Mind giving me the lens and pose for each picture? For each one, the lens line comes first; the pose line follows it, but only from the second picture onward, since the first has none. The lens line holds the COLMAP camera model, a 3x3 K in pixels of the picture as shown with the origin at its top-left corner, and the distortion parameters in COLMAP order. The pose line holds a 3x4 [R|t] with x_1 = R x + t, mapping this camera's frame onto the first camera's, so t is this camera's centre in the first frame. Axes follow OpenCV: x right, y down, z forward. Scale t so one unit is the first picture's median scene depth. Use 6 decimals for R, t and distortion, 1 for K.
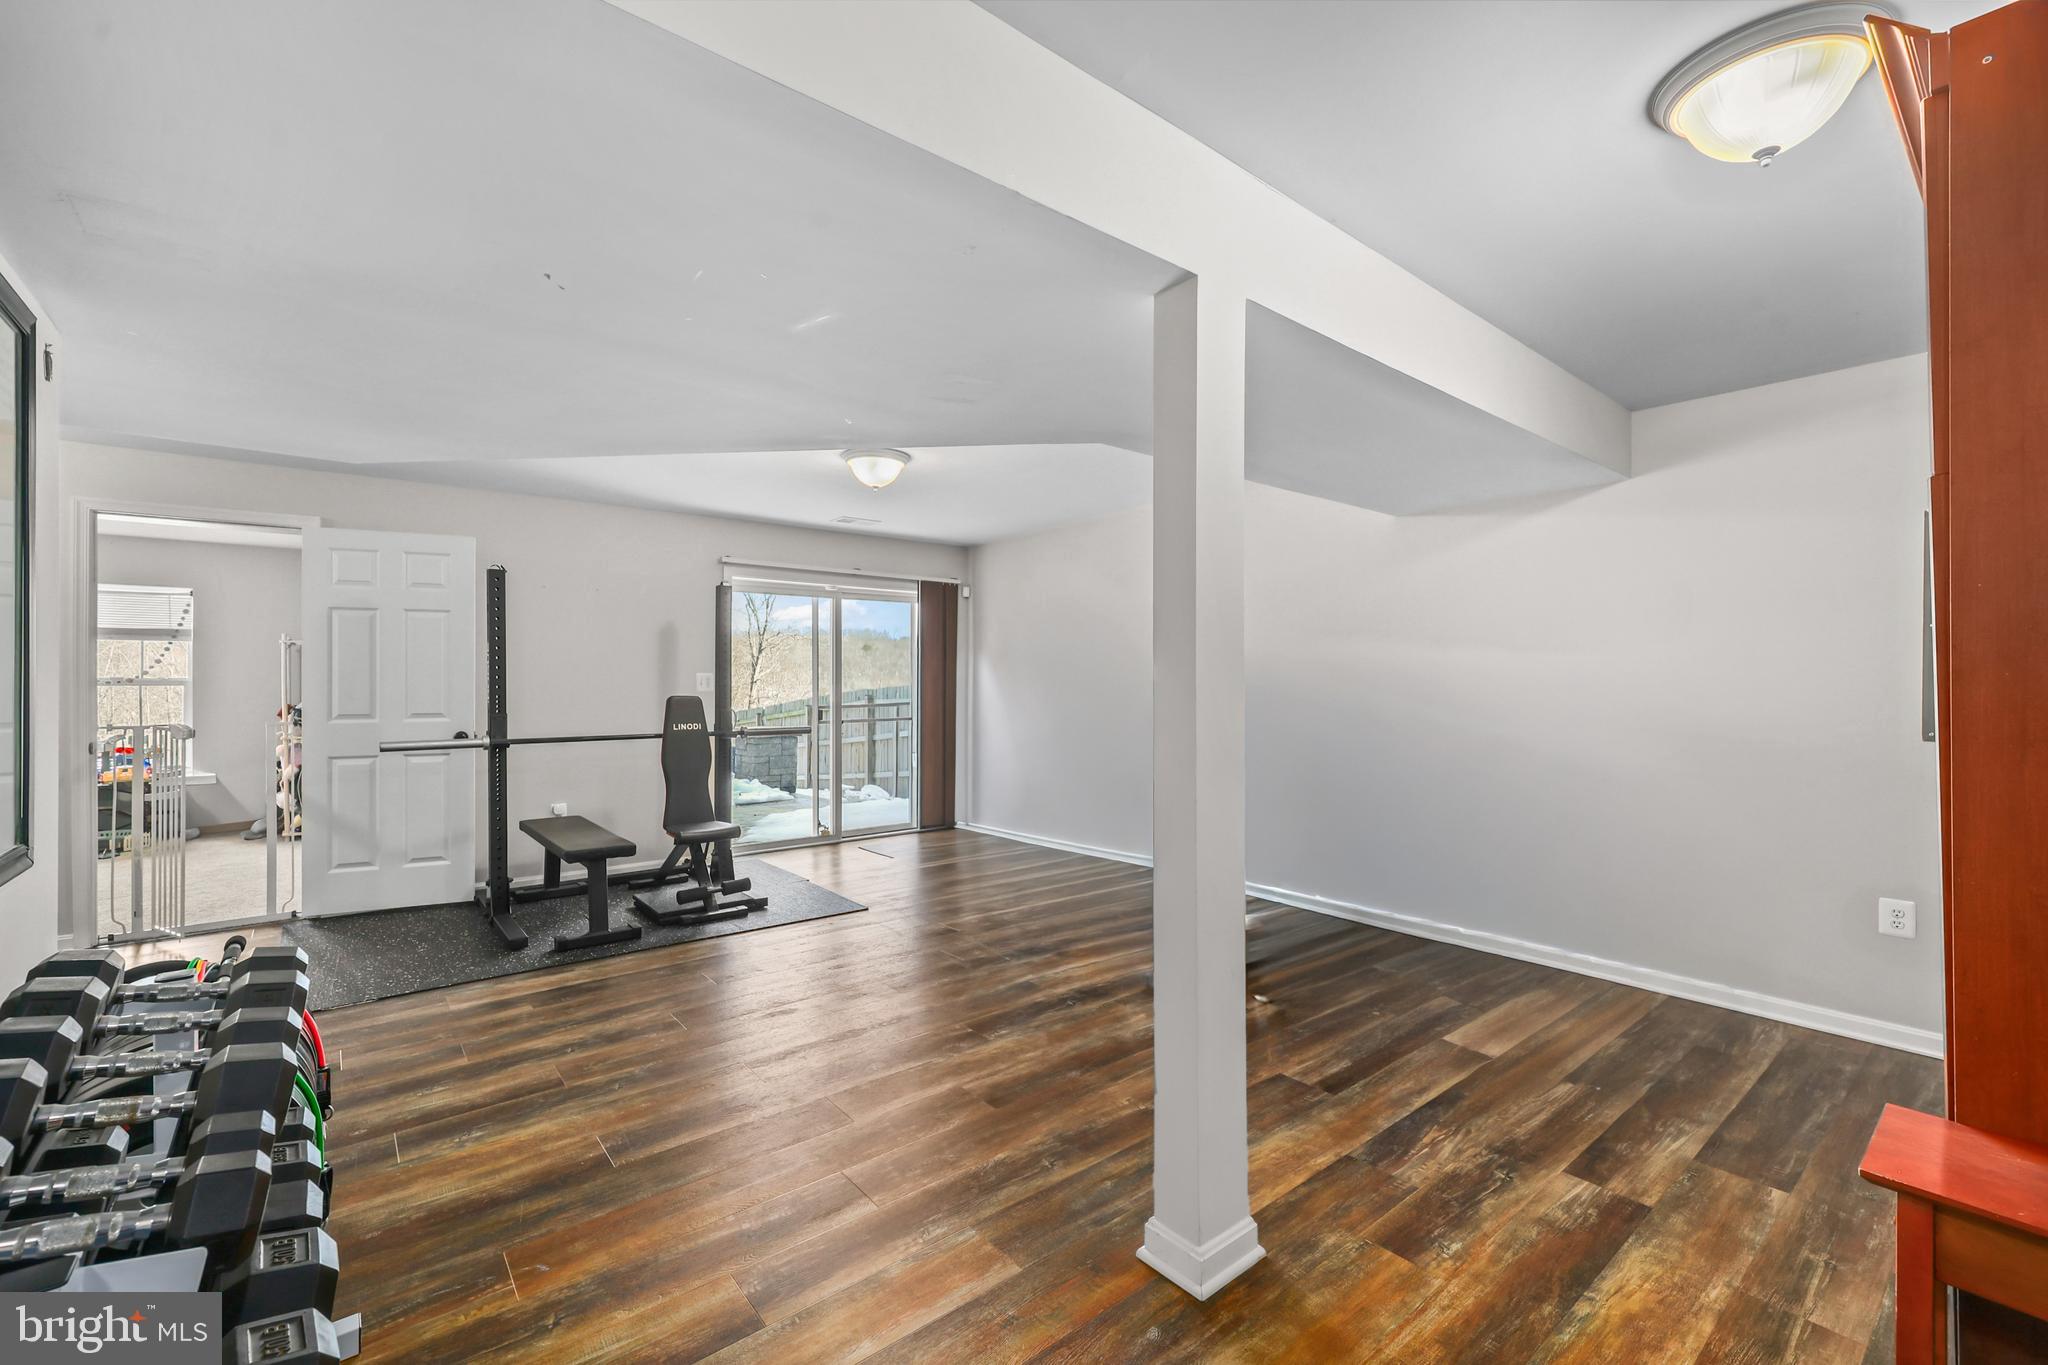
lens RADIAL K [[839.1, 0, 1028.0], [0, 839.1, 680.7], [0, 0, 1]] dist [-0.000435, 0.000344]
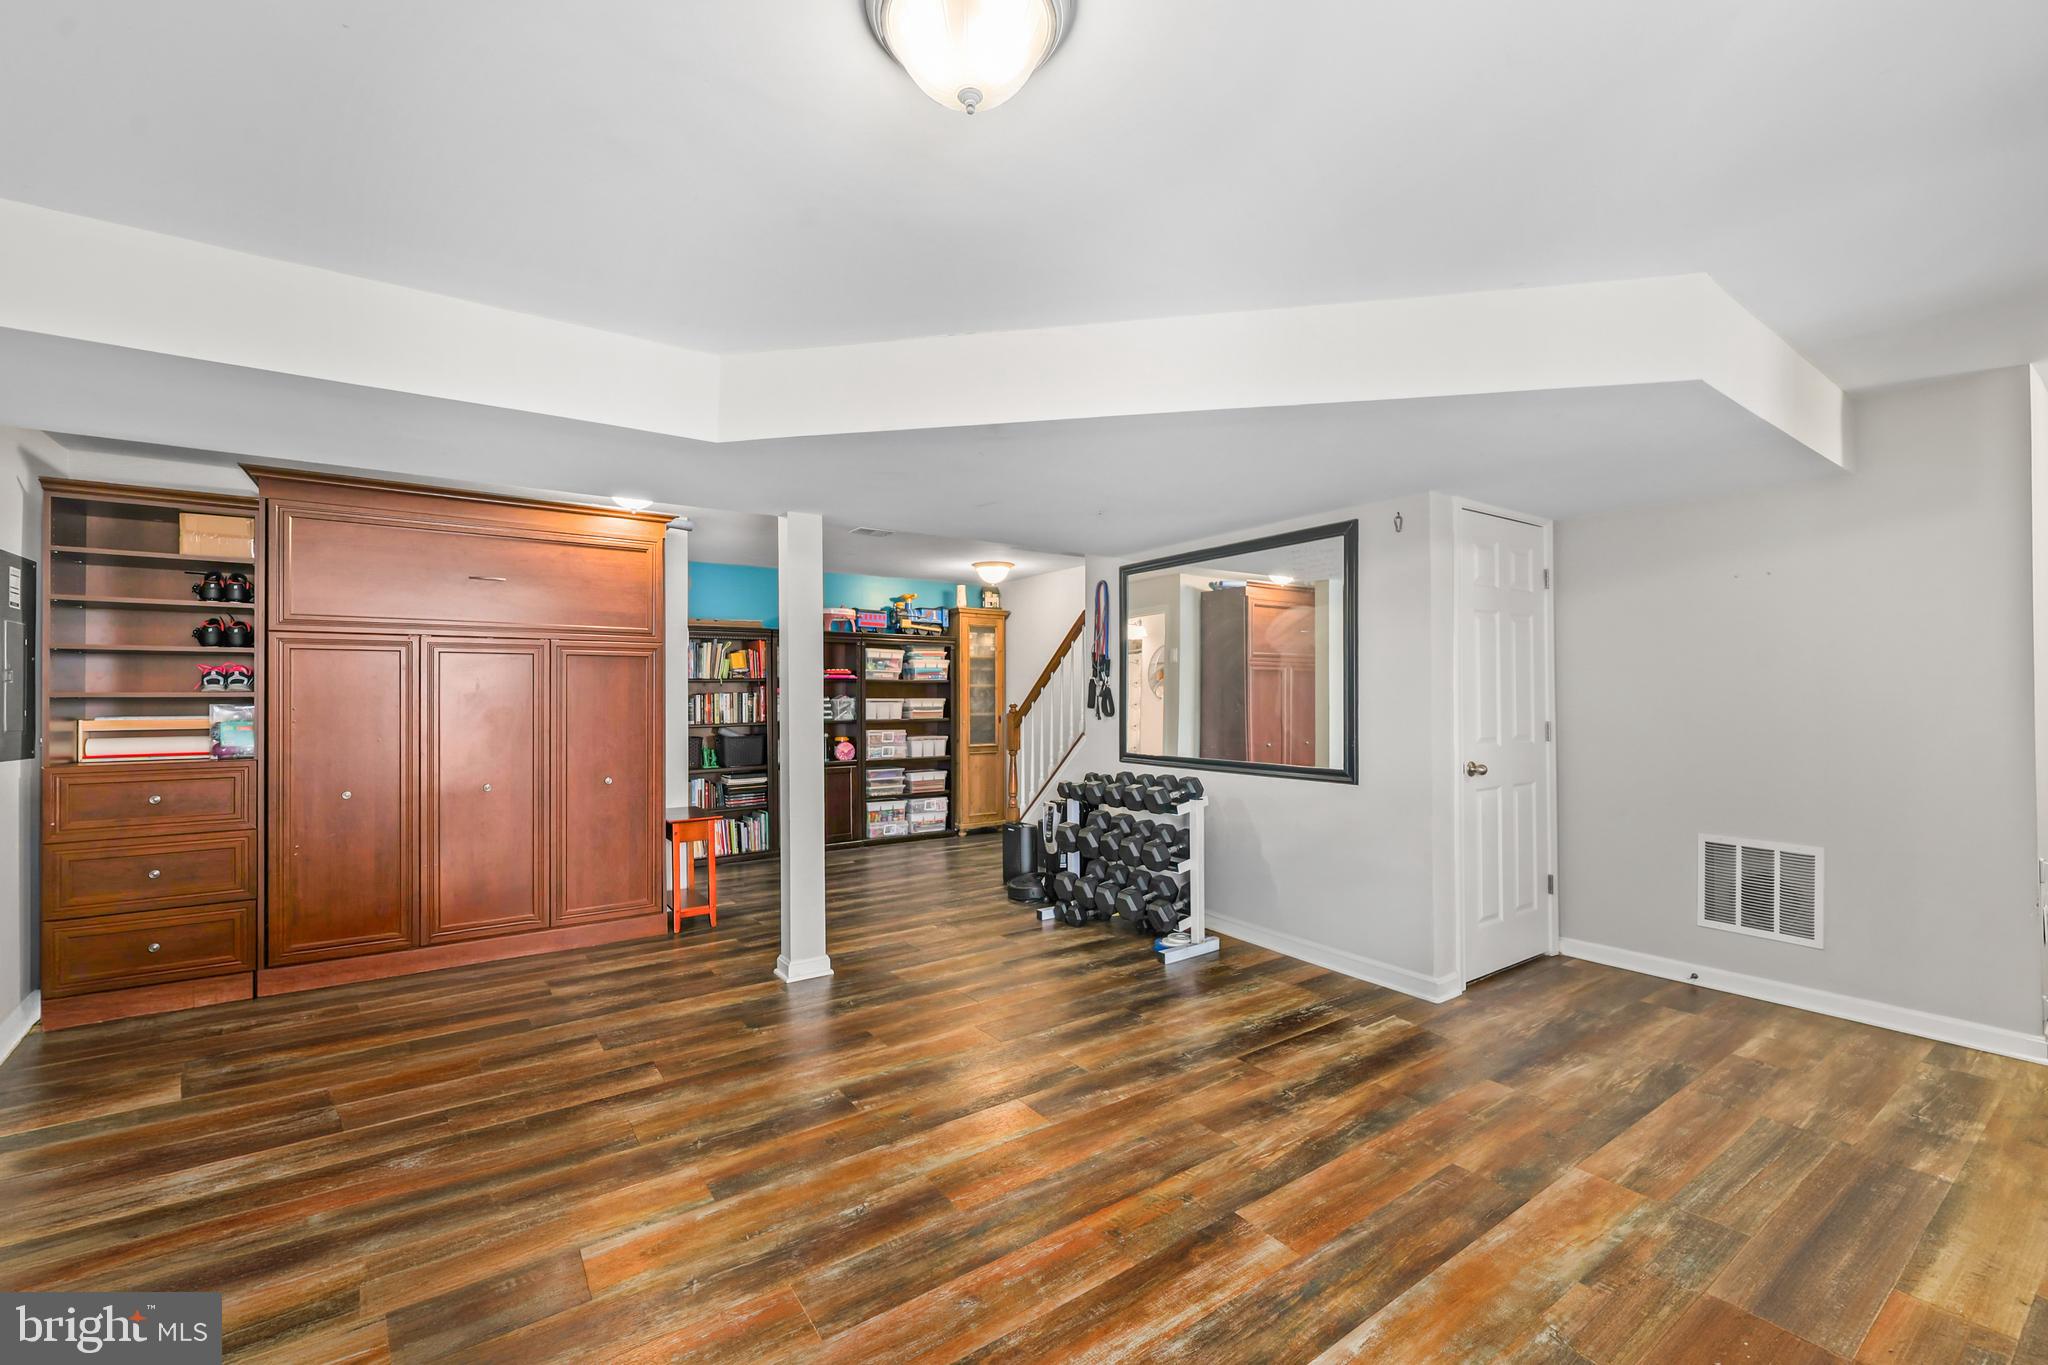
lens RADIAL K [[839.1, 0, 1028.0], [0, 839.1, 680.7], [0, 0, 1]] dist [-0.000435, 0.000344]
pose [[-0.996635, 0.011163, 0.081204, -0.350973], [0.009636, 0.999770, -0.019182, -0.000011], [-0.081399, -0.018335, -0.996513, 2.024010]]
